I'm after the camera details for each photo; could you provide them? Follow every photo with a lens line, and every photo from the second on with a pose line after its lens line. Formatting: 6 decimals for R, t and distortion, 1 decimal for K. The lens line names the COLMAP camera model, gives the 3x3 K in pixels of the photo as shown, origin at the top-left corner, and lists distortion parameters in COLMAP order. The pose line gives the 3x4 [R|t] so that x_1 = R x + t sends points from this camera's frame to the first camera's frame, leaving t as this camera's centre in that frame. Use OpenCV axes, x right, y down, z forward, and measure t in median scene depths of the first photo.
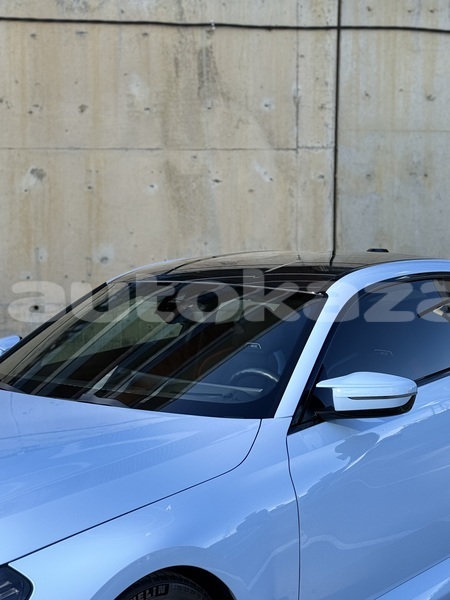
lens RADIAL K [[1139.6, 0, 220.8], [0, 1139.6, 296.9], [0, 0, 1]] dist [0.105691, 0.000000]
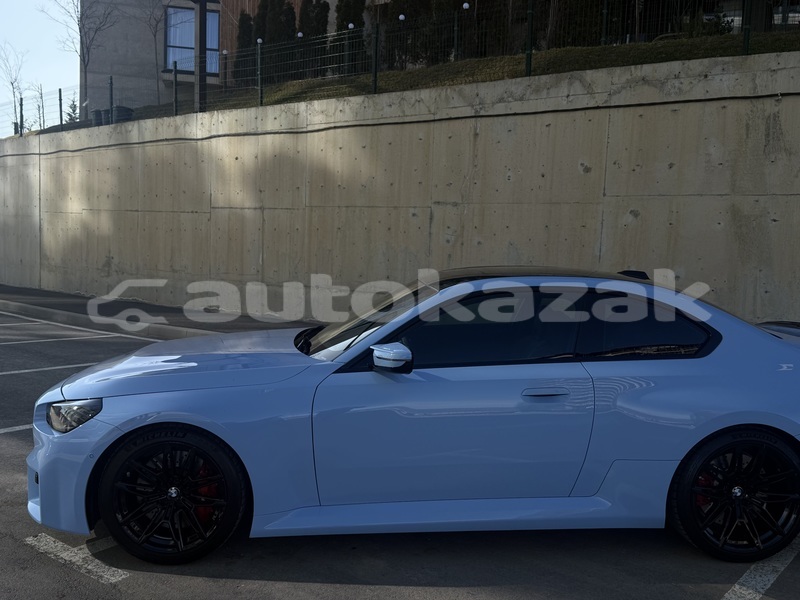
lens RADIAL K [[785.8, 0, 401.9], [0, 785.8, 295.3], [0, 0, 1]] dist [0.035516, 0.000000]
pose [[0.689558, 0.083456, -0.719405, 0.346907], [-0.089772, 0.995527, 0.029440, -0.010208], [0.718645, 0.044282, 0.693966, 0.123528]]
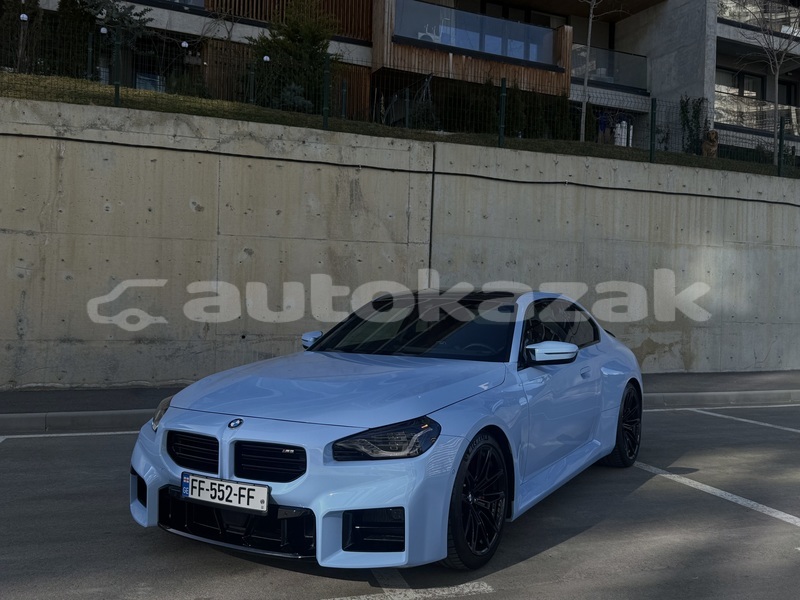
lens RADIAL K [[785.8, 0, 411.0], [0, 785.8, 282.7], [0, 0, 1]] dist [0.035516, 0.000000]
pose [[0.981912, 0.032465, 0.186535, -0.140381], [-0.013165, 0.994512, -0.103790, 0.044107], [-0.188881, 0.099457, 0.976950, -0.095184]]
